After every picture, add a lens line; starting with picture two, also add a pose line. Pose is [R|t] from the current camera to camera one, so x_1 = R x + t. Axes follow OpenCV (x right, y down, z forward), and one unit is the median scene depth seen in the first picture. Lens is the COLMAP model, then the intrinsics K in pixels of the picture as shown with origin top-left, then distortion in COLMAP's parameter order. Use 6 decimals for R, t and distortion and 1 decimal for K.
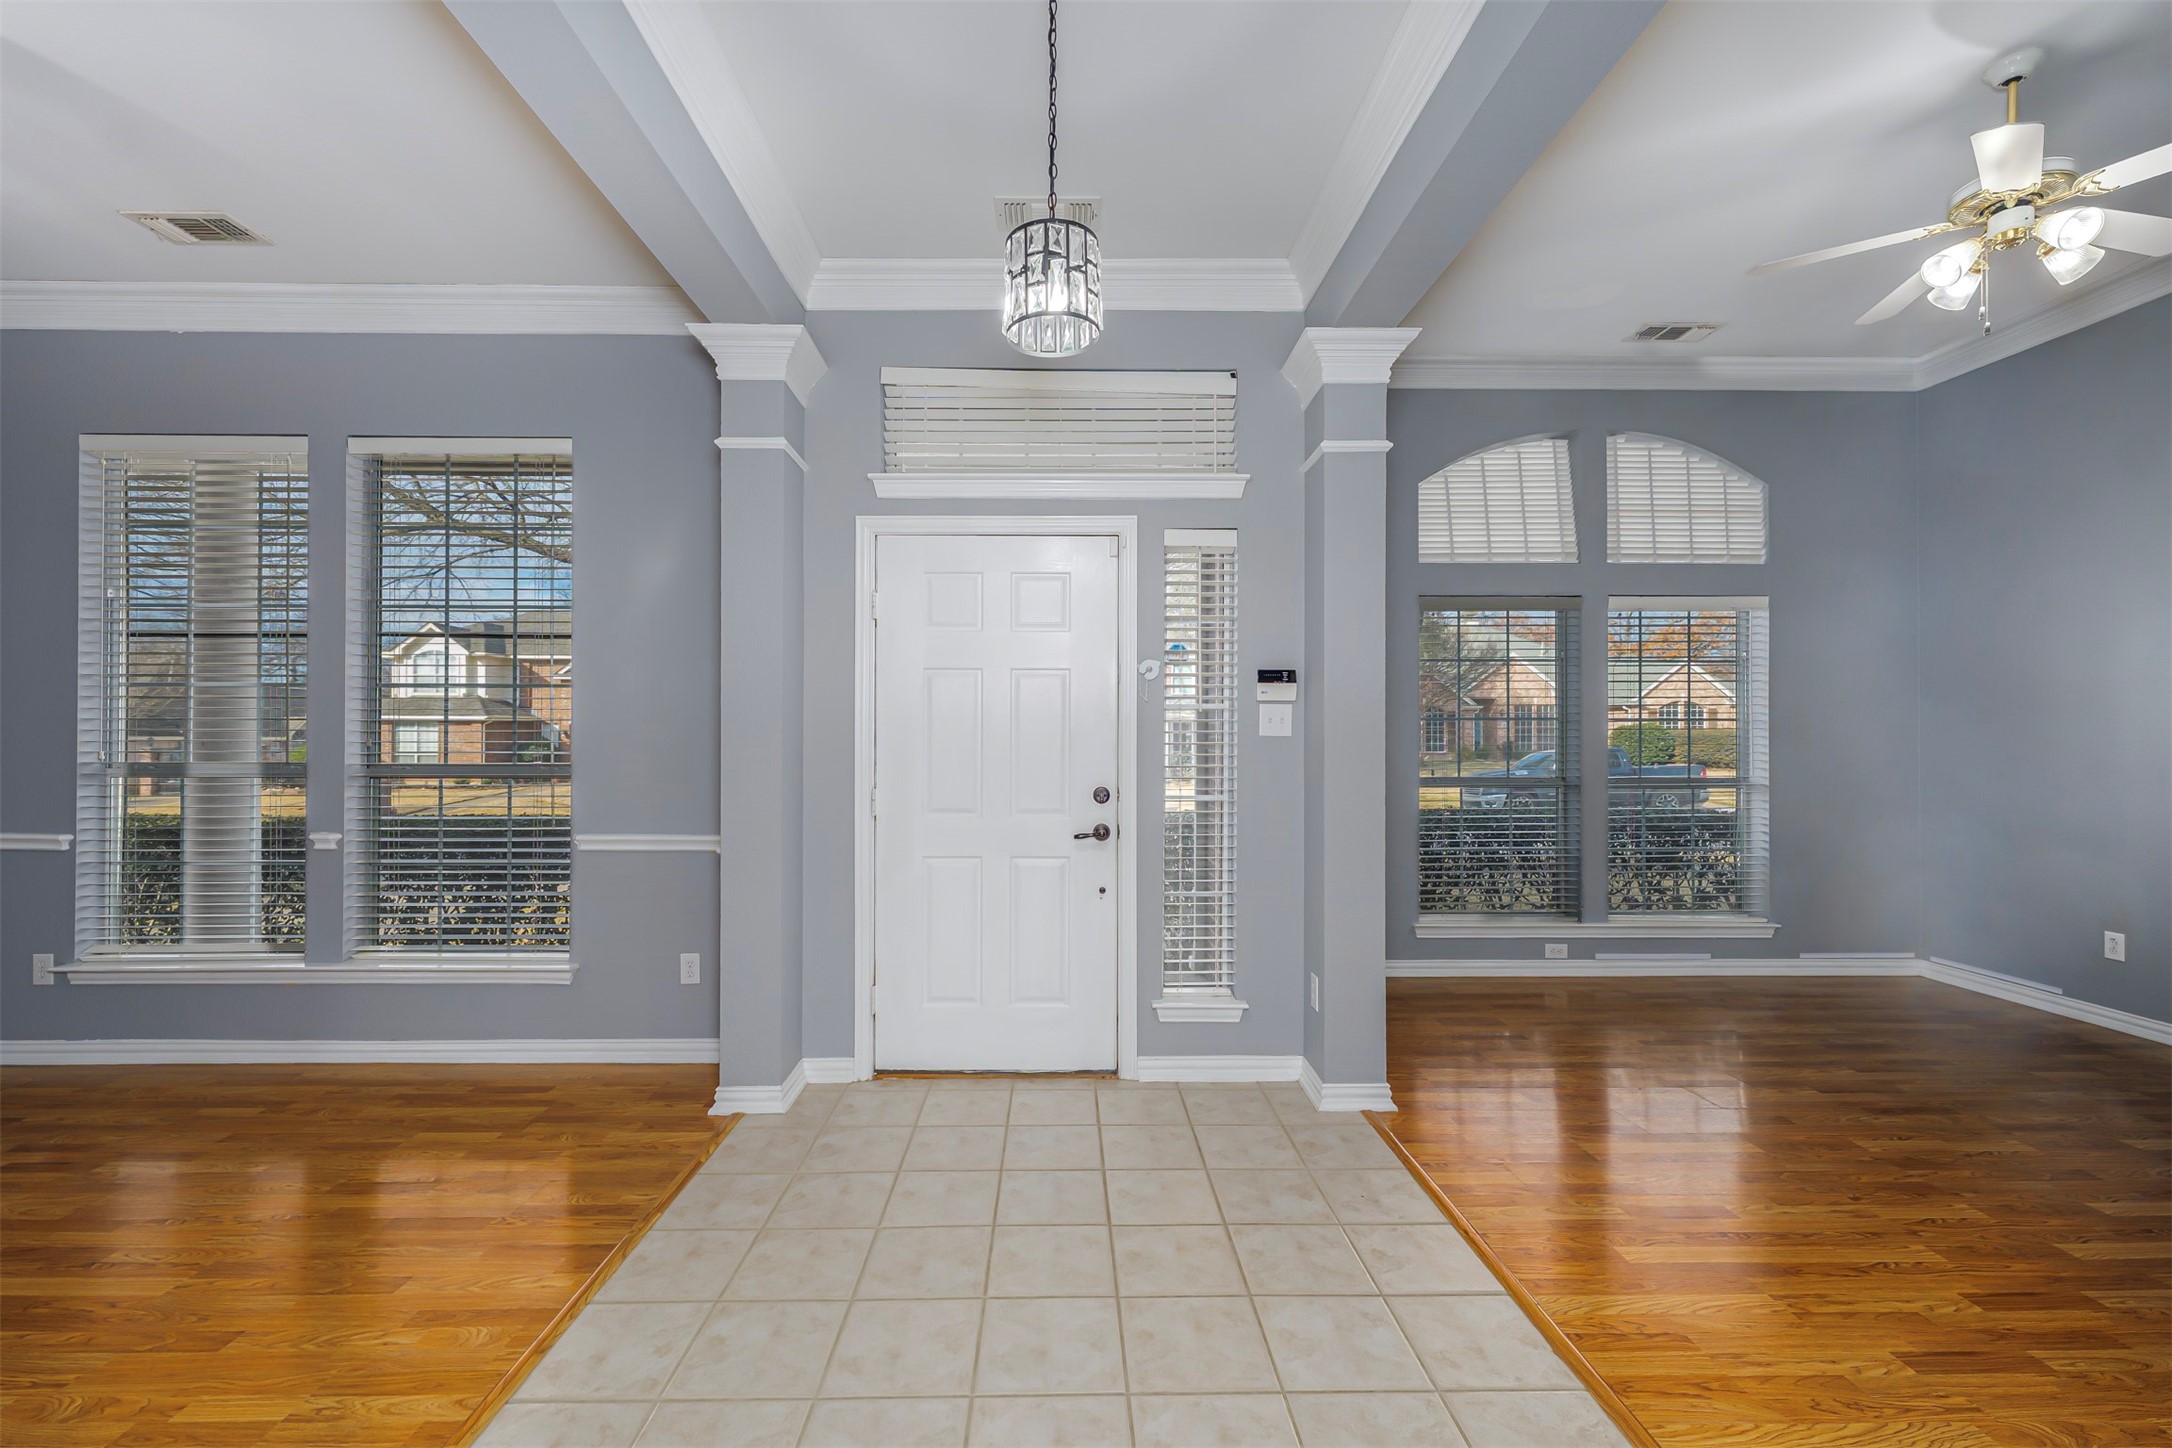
lens RADIAL K [[901.2, 0, 1090.8], [0, 901.2, 731.8], [0, 0, 1]] dist [-0.001719, -0.000390]
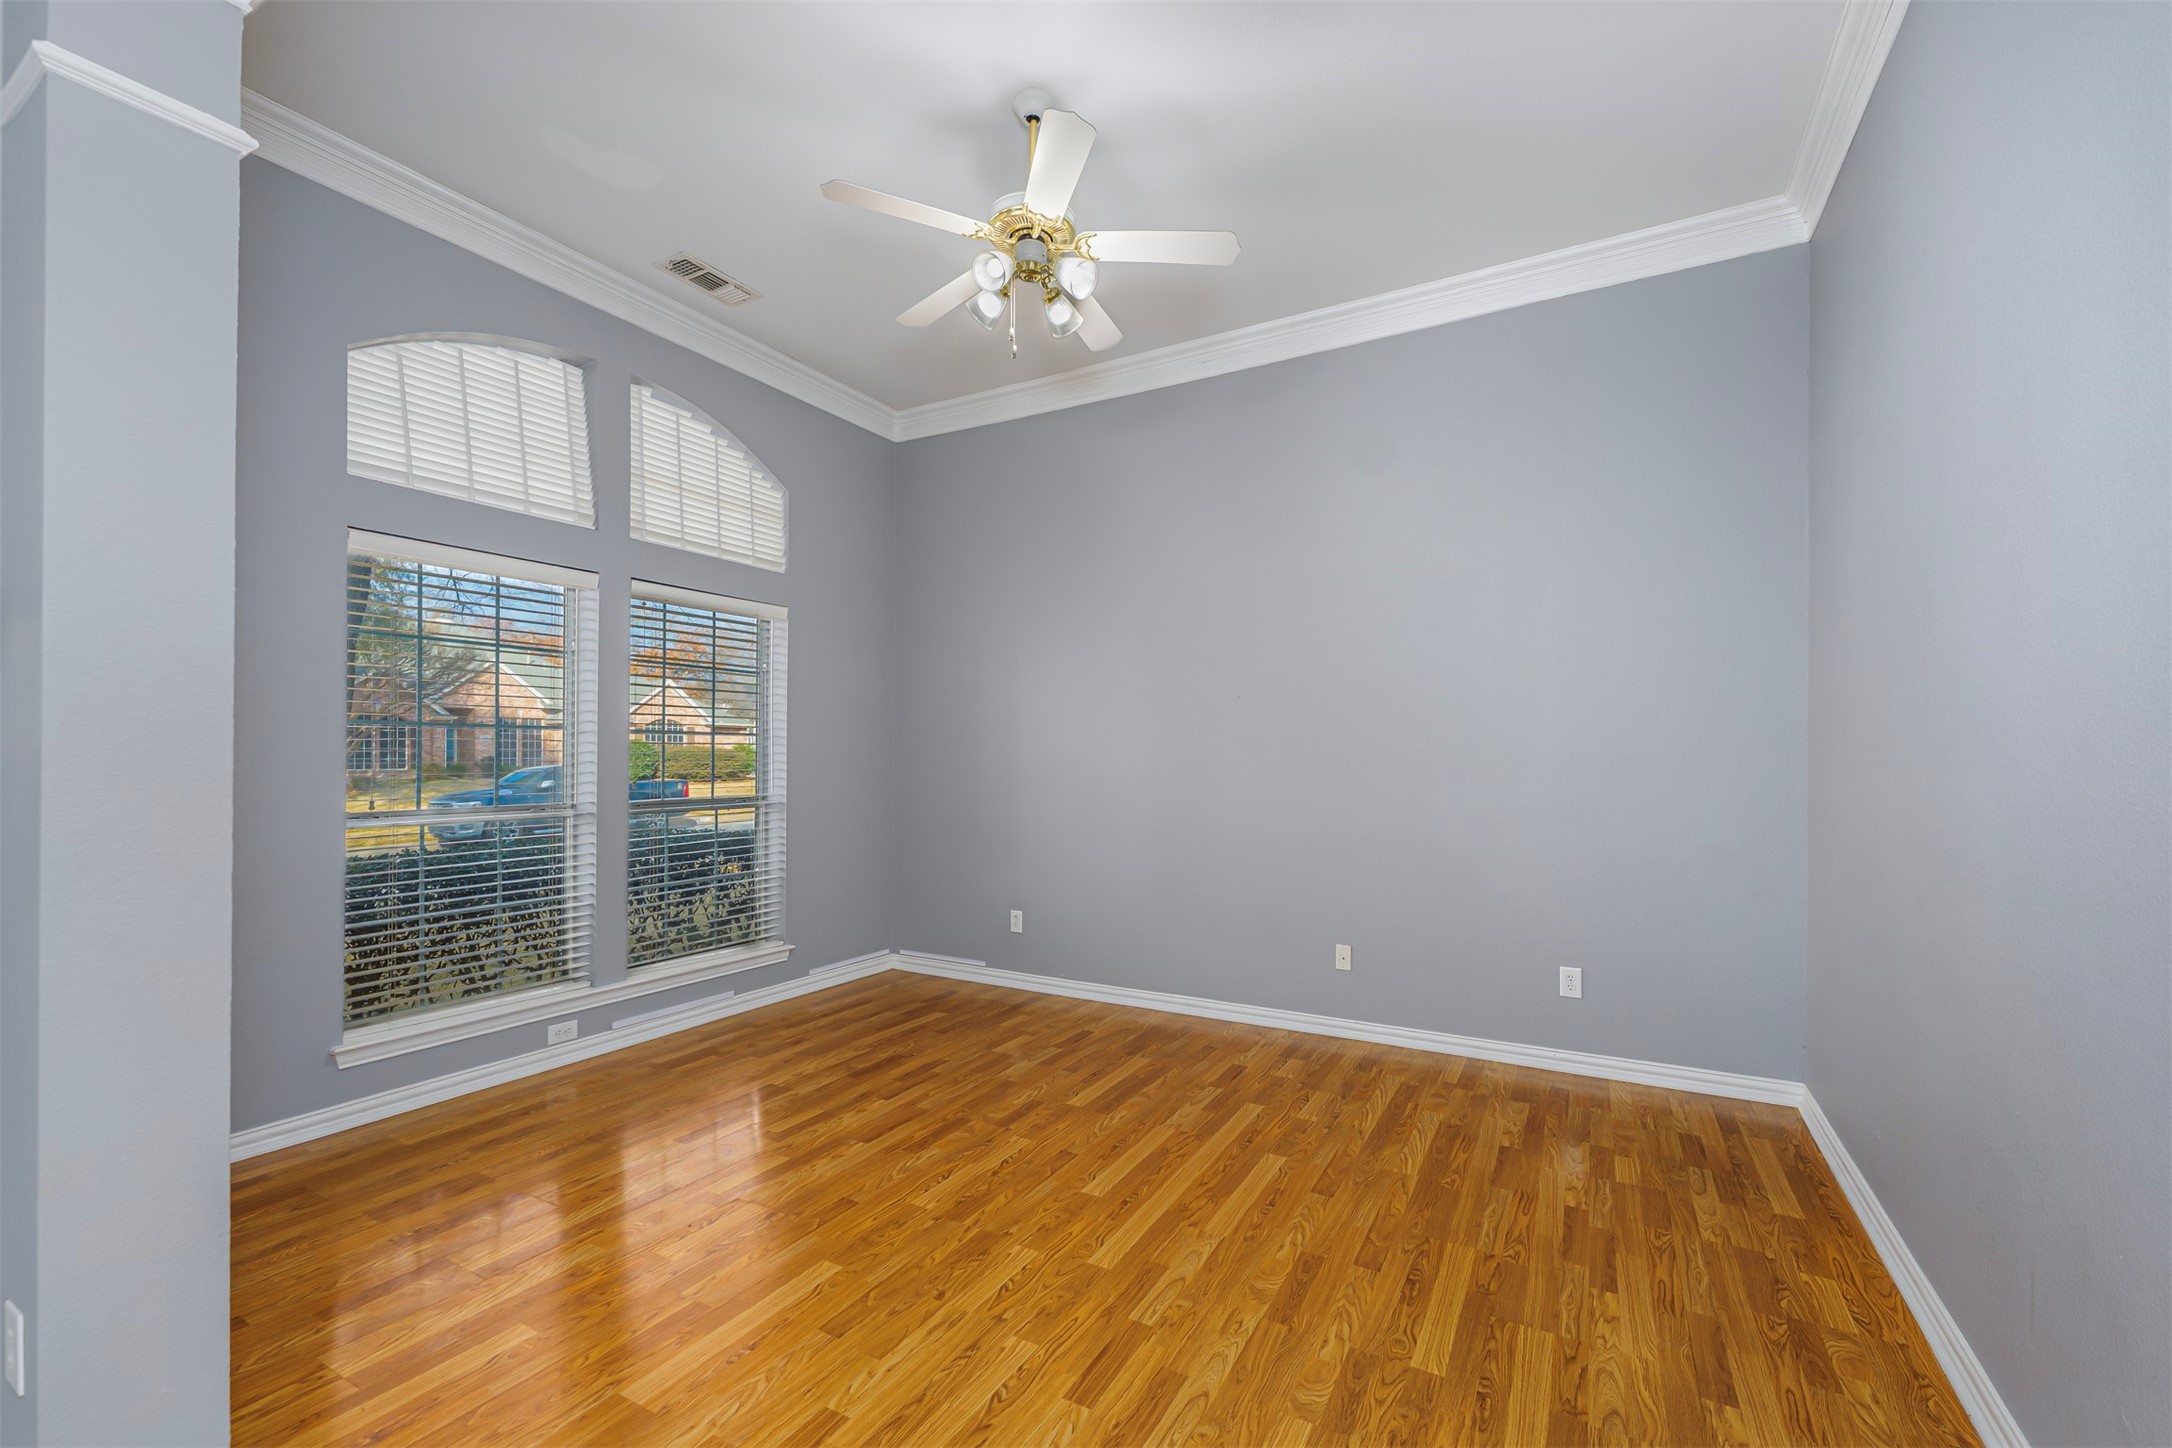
lens RADIAL K [[901.2, 0, 1071.9], [0, 901.2, 754.5], [0, 0, 1]] dist [-0.001719, -0.000390]
pose [[0.532138, 0.002228, 0.846655, 0.098902], [-0.010248, 0.999940, 0.003810, 0.000481], [-0.846596, -0.010704, 0.532129, 0.228953]]
